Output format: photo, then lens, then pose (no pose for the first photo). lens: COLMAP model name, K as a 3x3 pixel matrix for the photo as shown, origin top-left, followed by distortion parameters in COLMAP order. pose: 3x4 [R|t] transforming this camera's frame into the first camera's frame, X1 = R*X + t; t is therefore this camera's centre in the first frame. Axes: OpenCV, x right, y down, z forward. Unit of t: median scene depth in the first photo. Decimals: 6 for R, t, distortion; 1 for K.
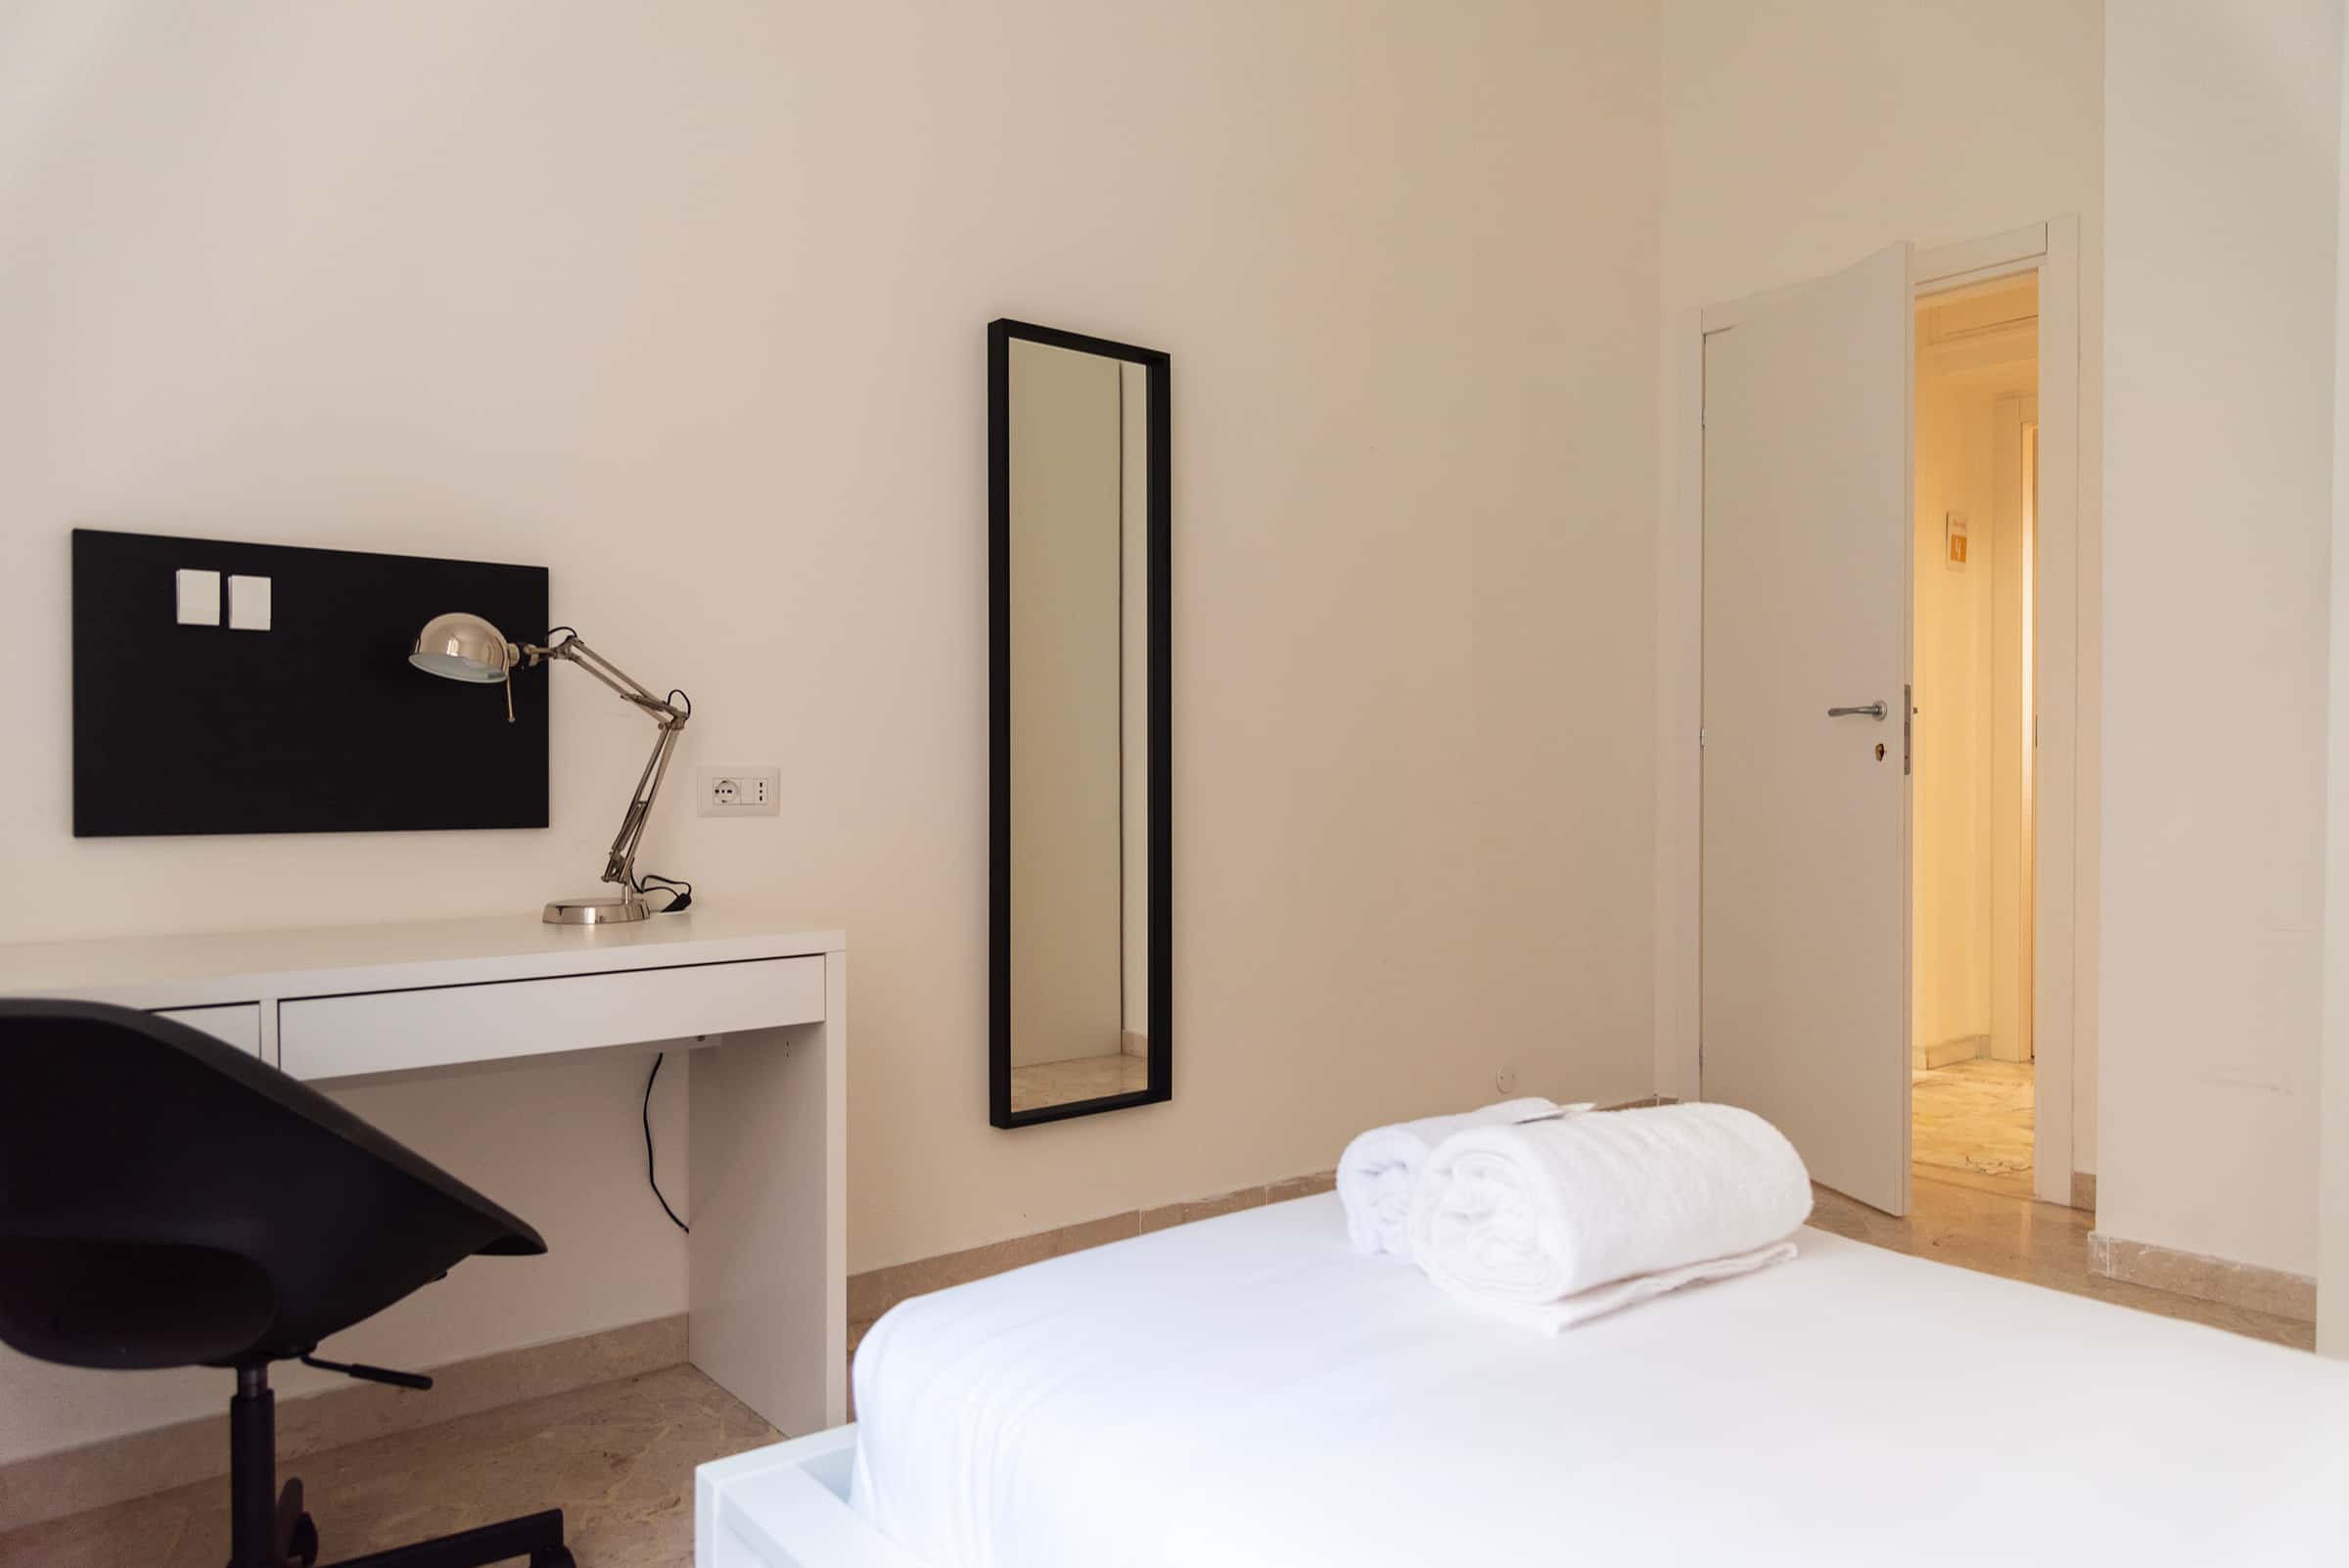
lens RADIAL K [[1595.3, 0, 1173.0], [0, 1595.3, 784.3], [0, 0, 1]] dist [-0.001906, -0.000822]
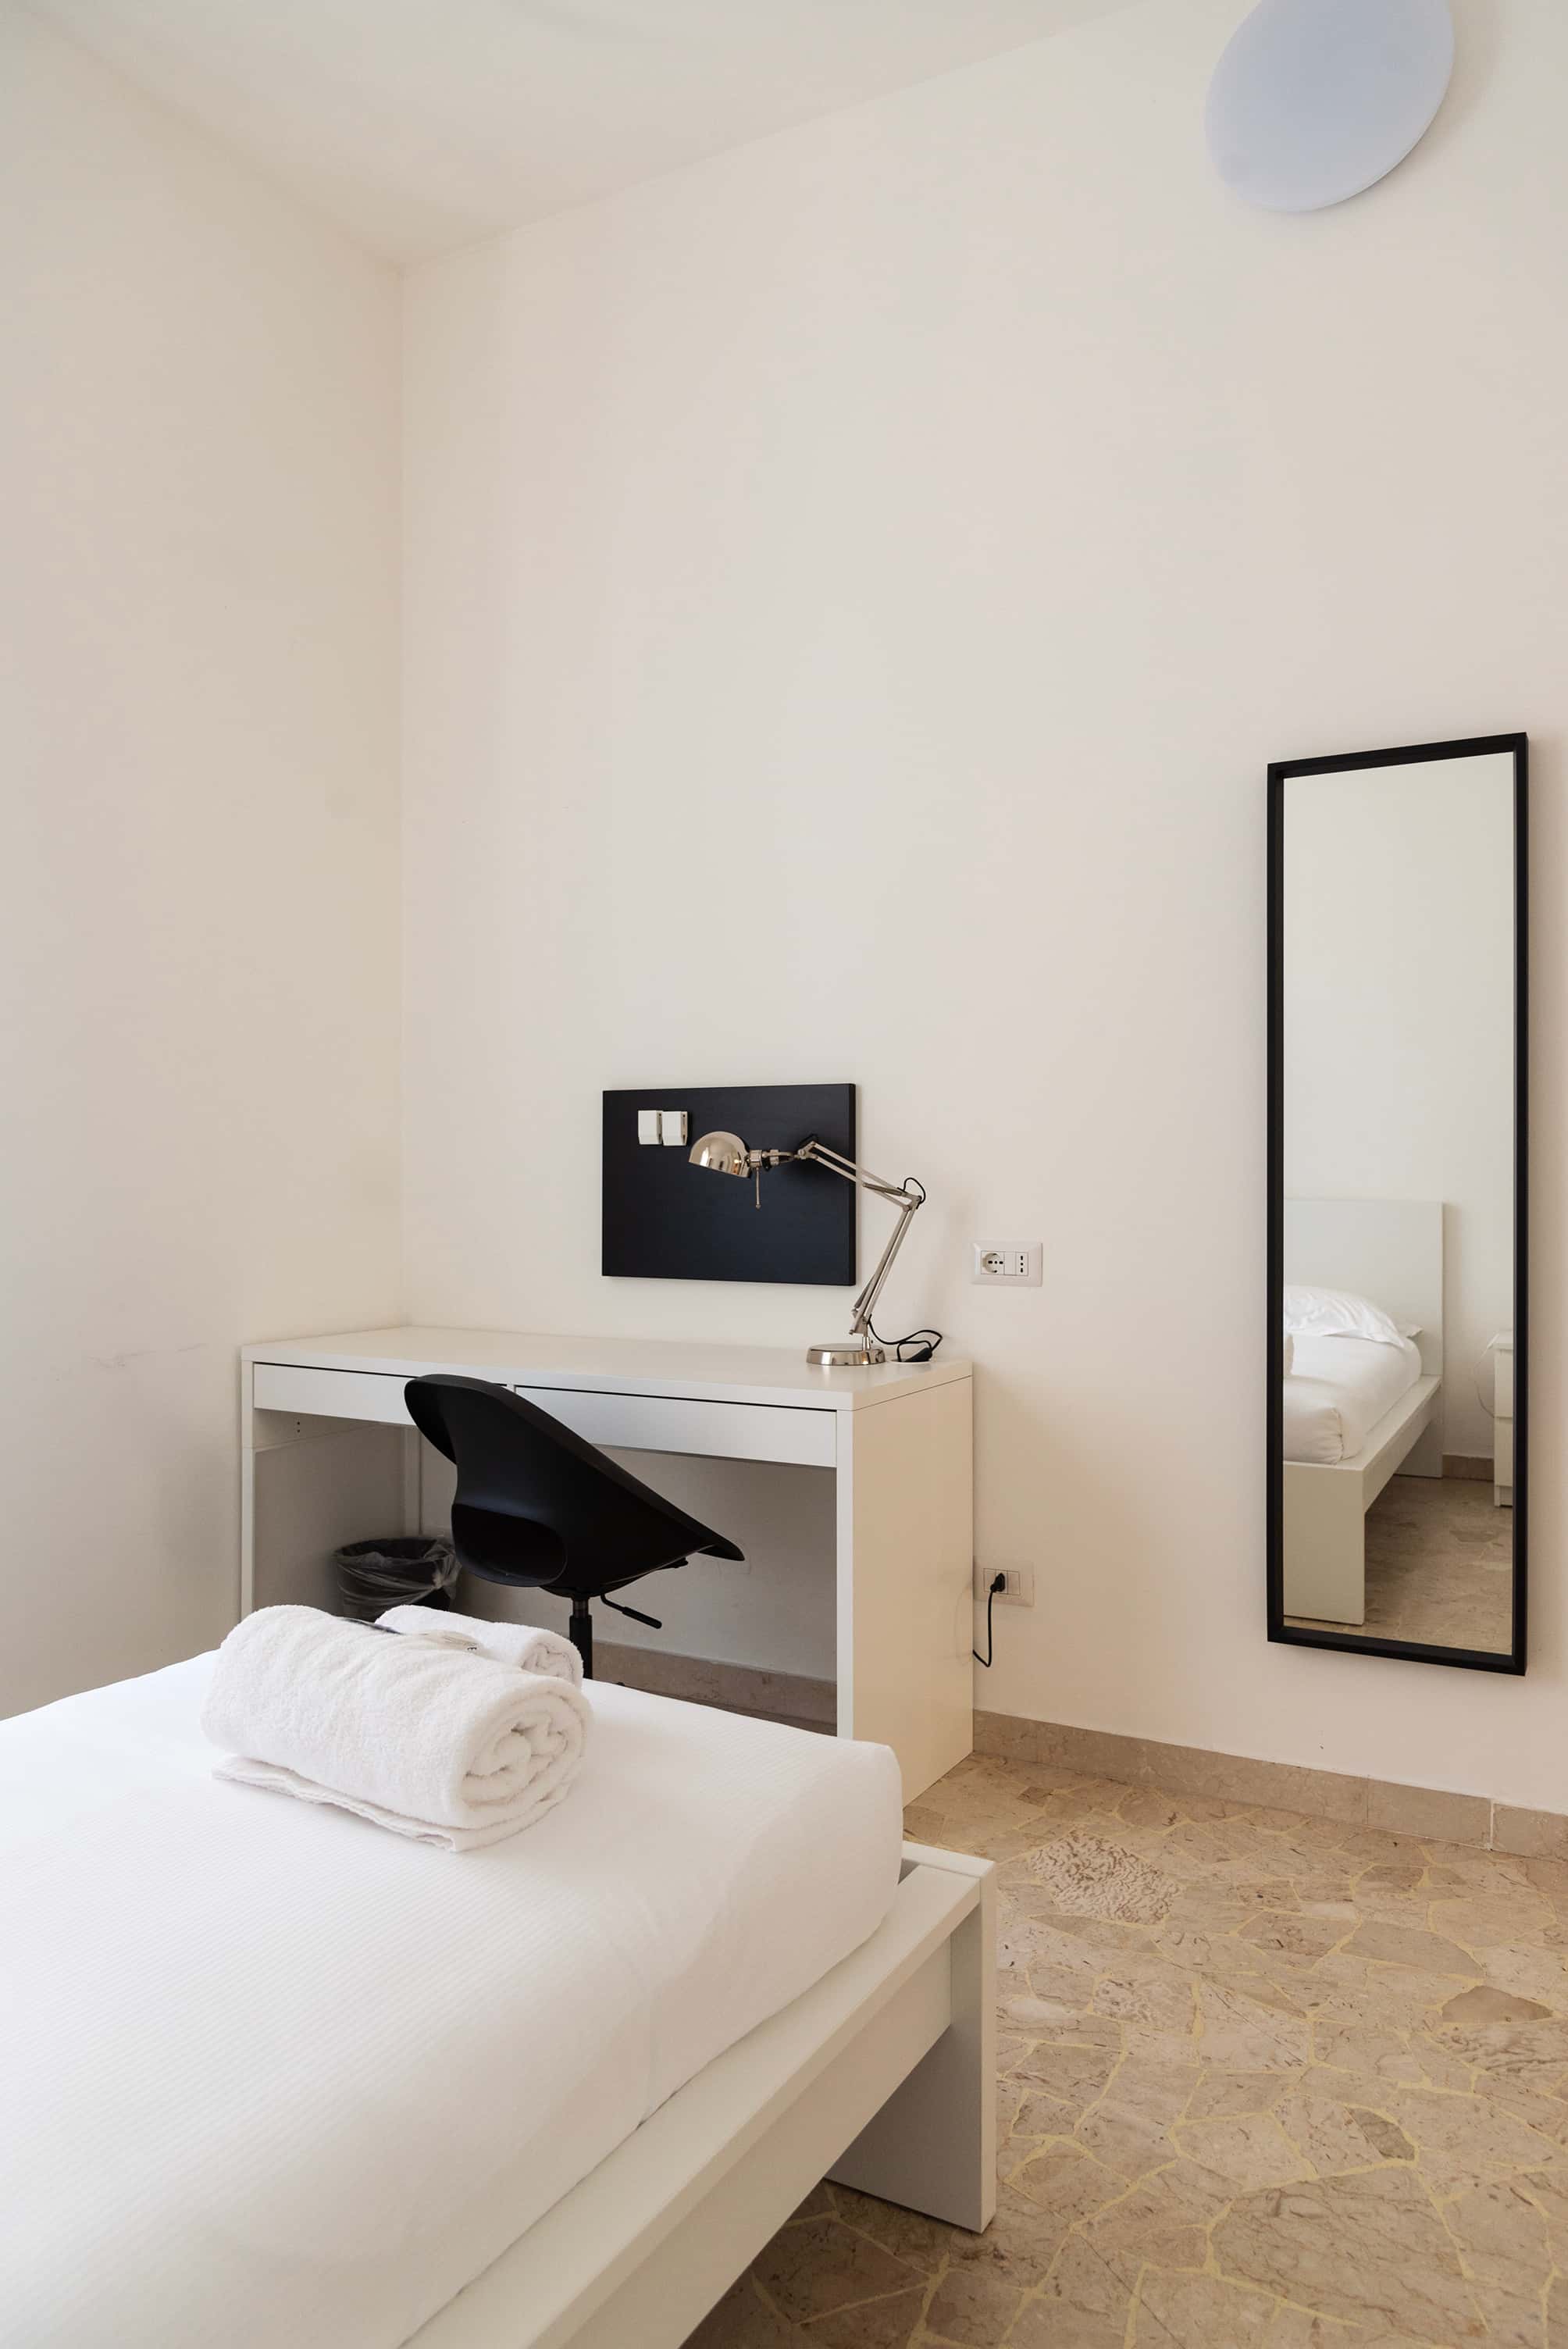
lens RADIAL K [[1595.3, 0, 788.3], [0, 1595.3, 1178.8], [0, 0, 1]] dist [-0.001906, -0.000822]
pose [[0.364818, 0.005405, -0.931063, 0.774024], [-0.003557, 0.999984, 0.004411, -0.063756], [0.931072, 0.001703, 0.364832, 0.479677]]
